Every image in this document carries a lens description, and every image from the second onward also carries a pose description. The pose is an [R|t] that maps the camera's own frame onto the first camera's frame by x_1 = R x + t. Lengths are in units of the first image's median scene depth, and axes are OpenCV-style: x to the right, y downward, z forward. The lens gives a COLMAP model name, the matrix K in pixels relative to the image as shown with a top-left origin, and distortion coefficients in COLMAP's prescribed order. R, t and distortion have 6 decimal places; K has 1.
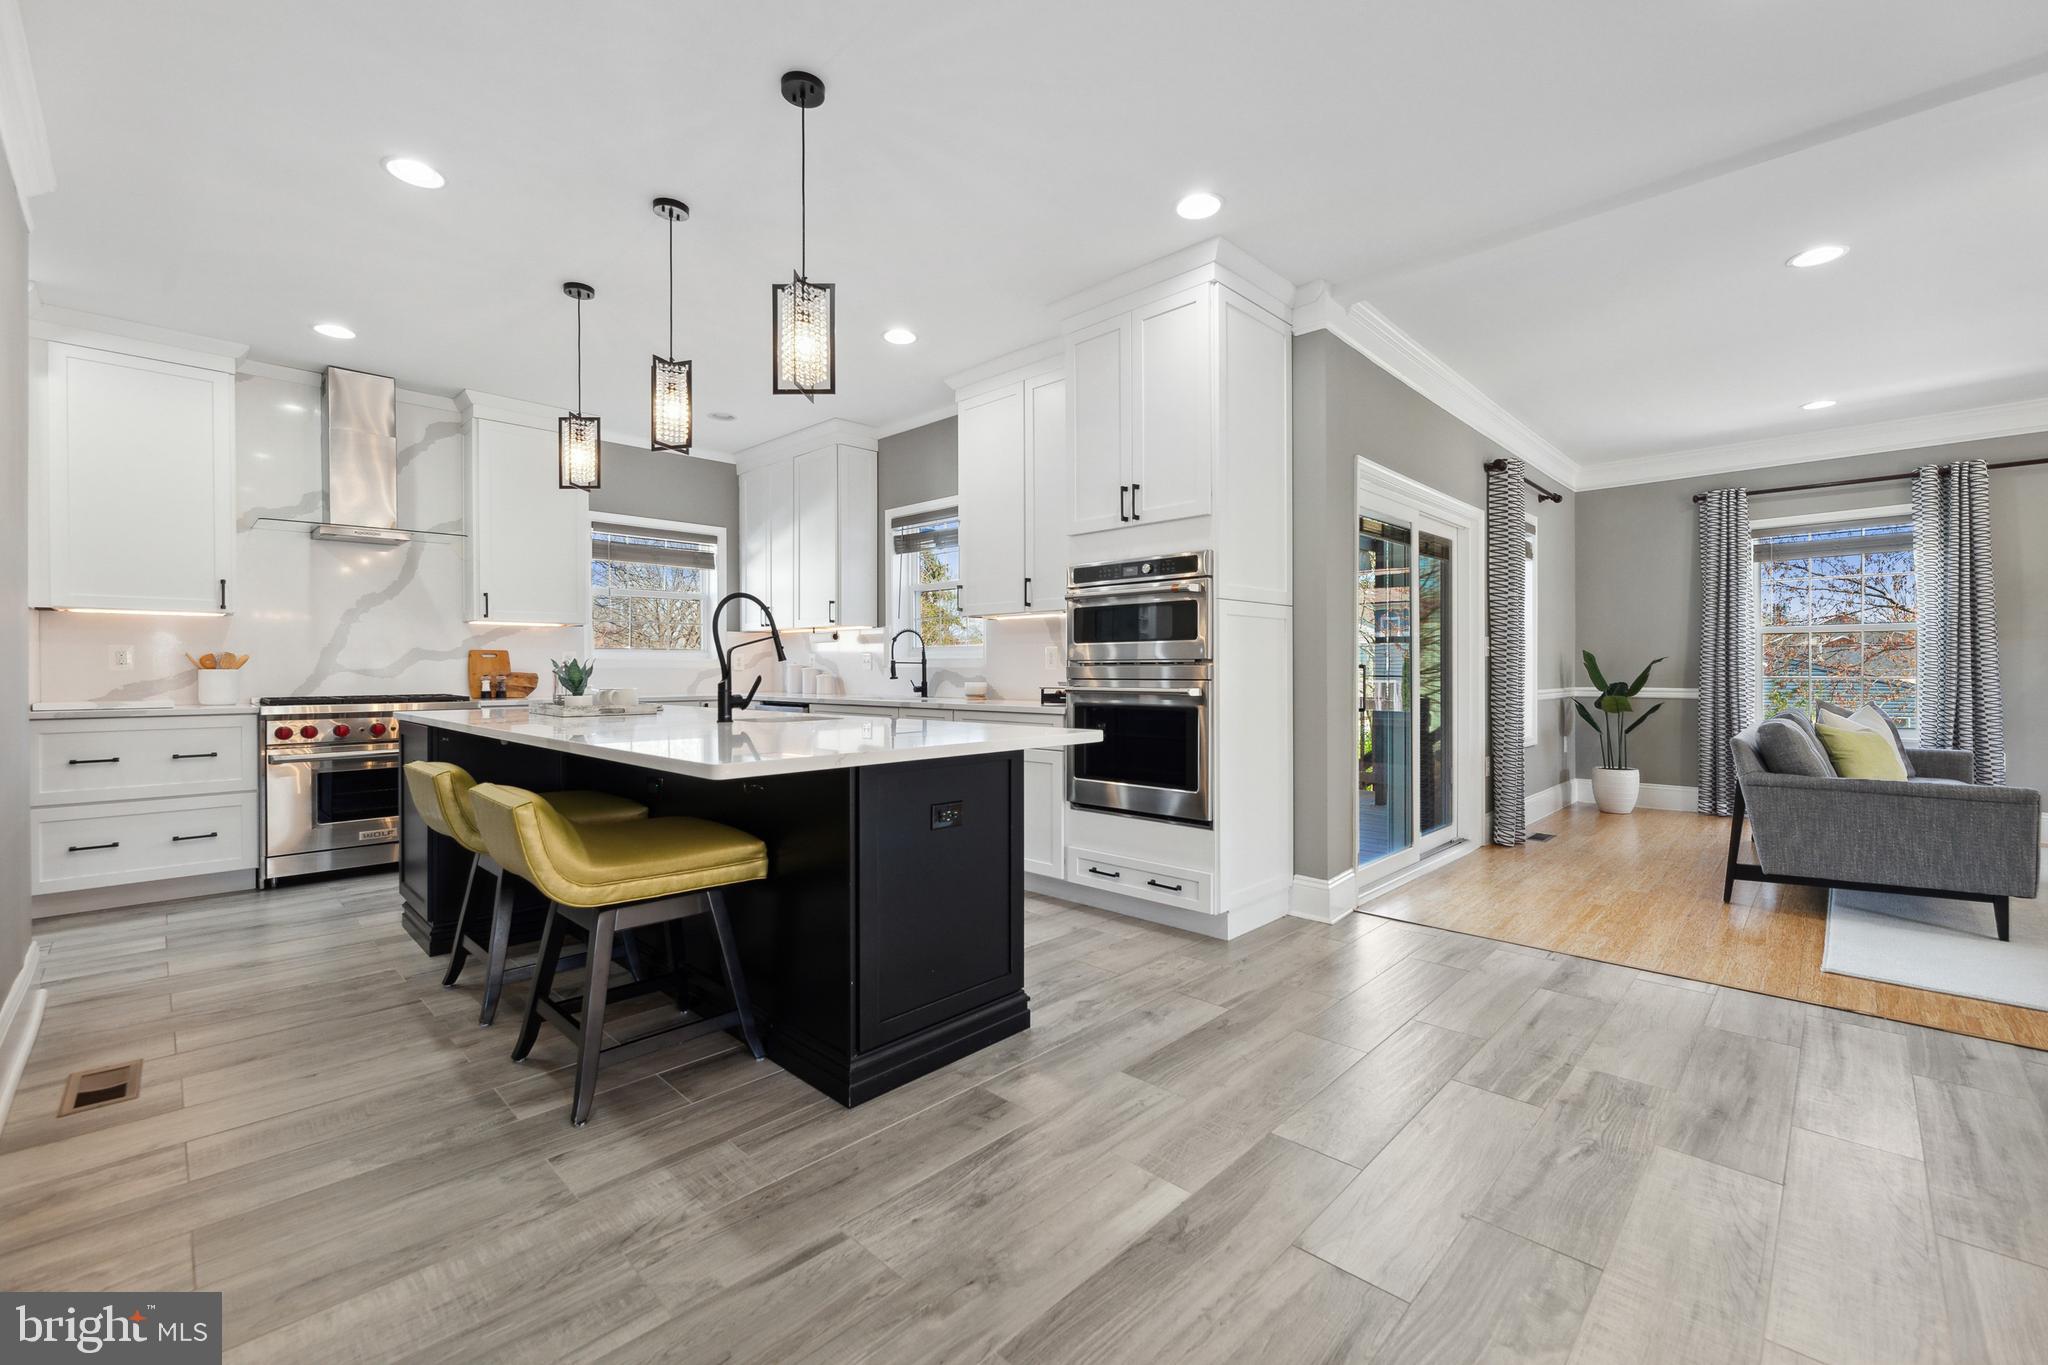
lens RADIAL K [[851.8, 0, 1030.7], [0, 851.8, 672.4], [0, 0, 1]] dist [-0.001591, 0.000097]
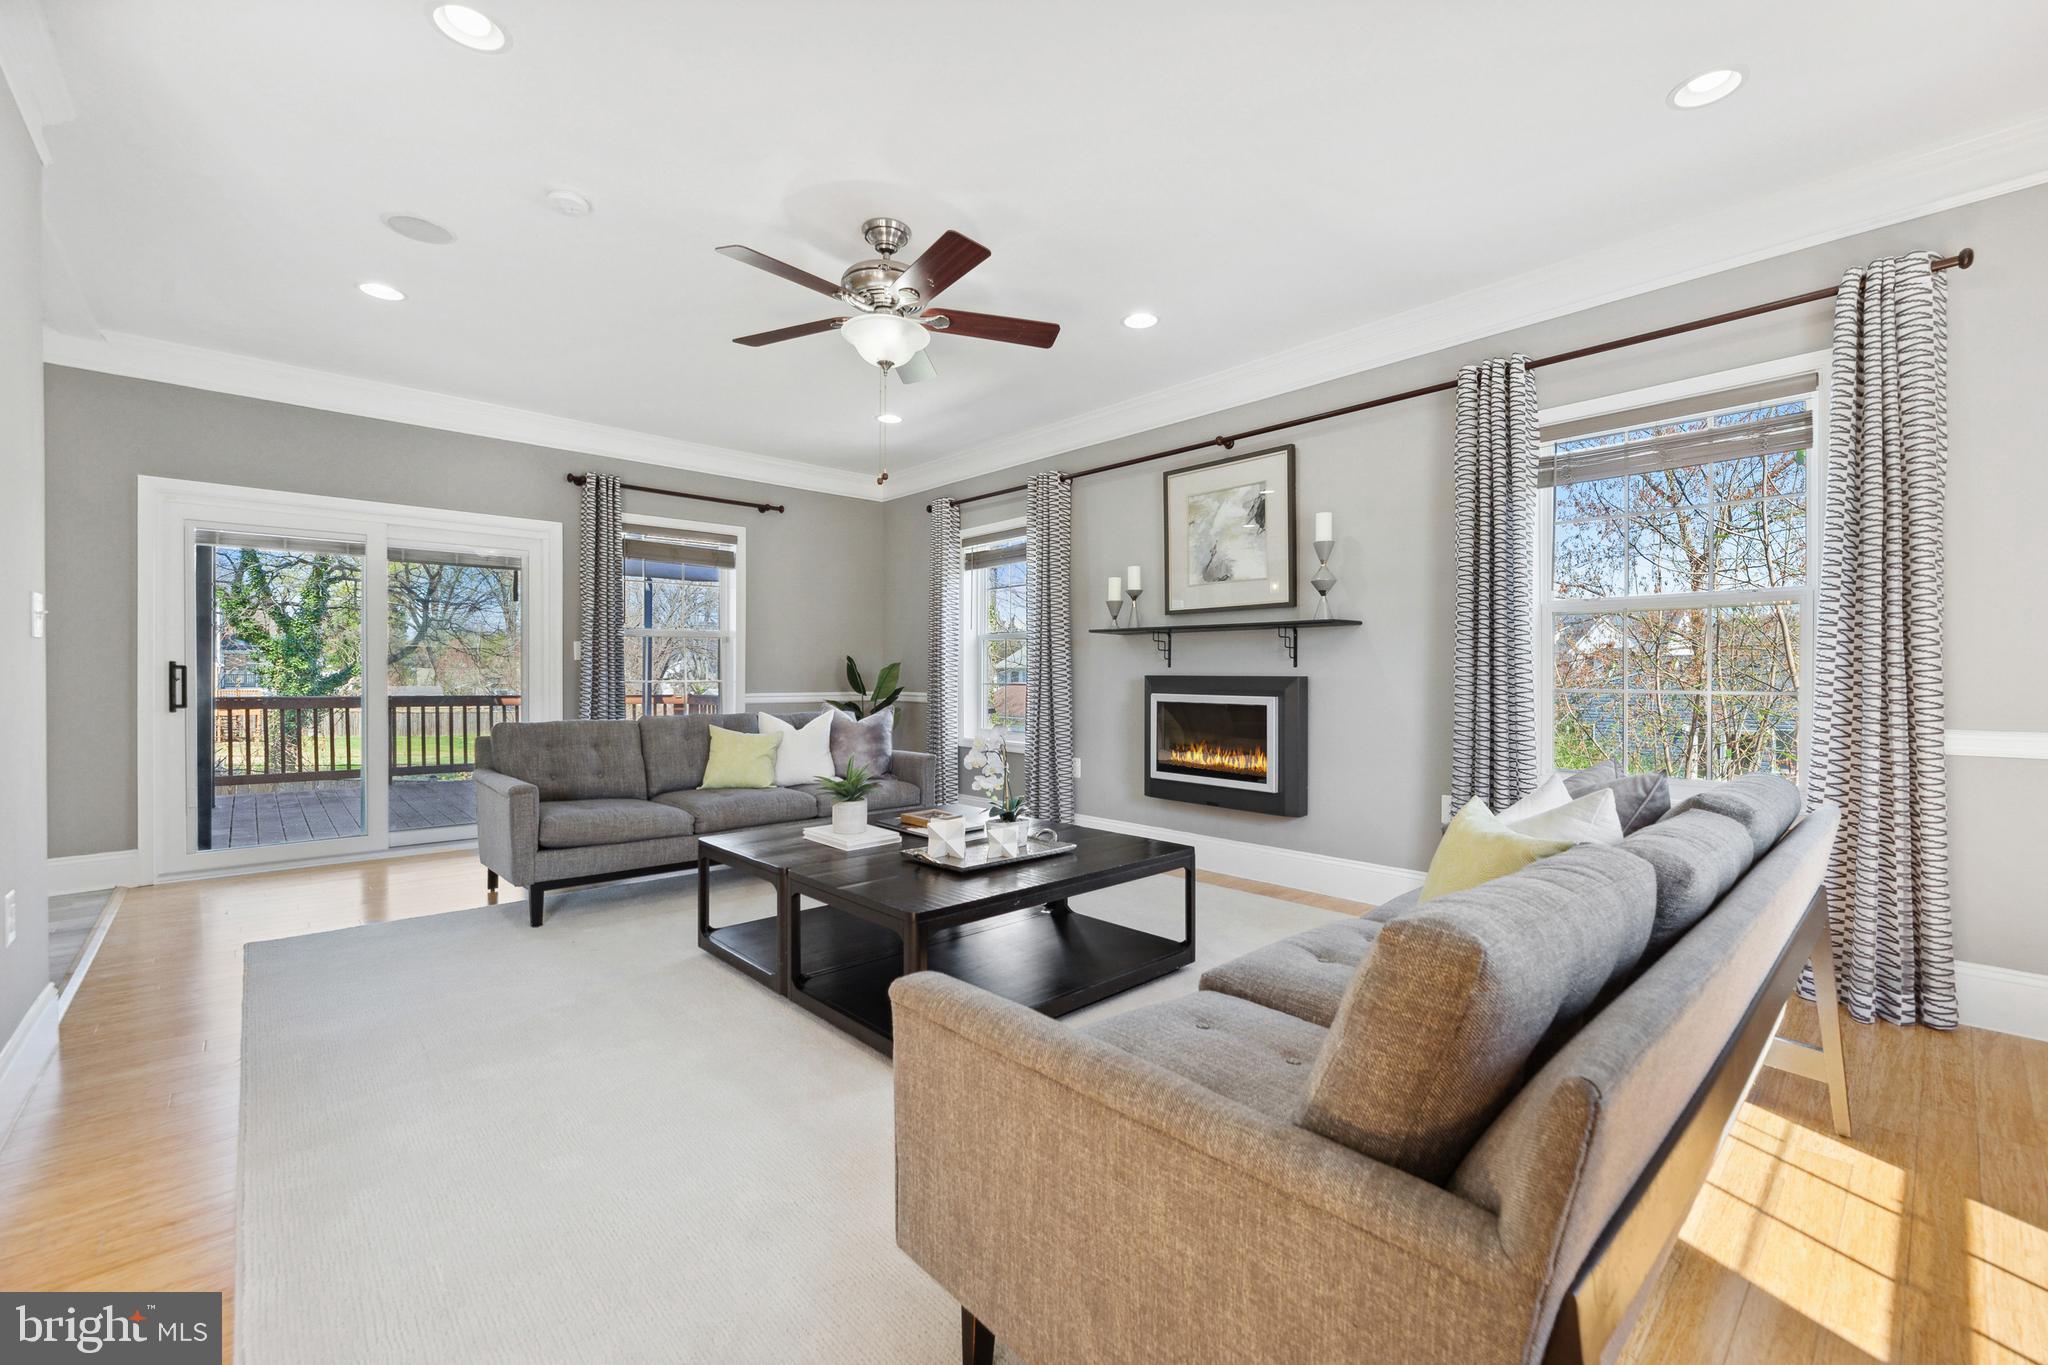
lens RADIAL K [[860.8, 0, 1027.5], [0, 860.8, 662.0], [0, 0, 1]] dist [0.000068, -0.000060]
pose [[0.998089, -0.002065, -0.061761, 1.702850], [0.001500, 0.999957, -0.009186, -0.016007], [0.061777, 0.009076, 0.998049, -0.041899]]
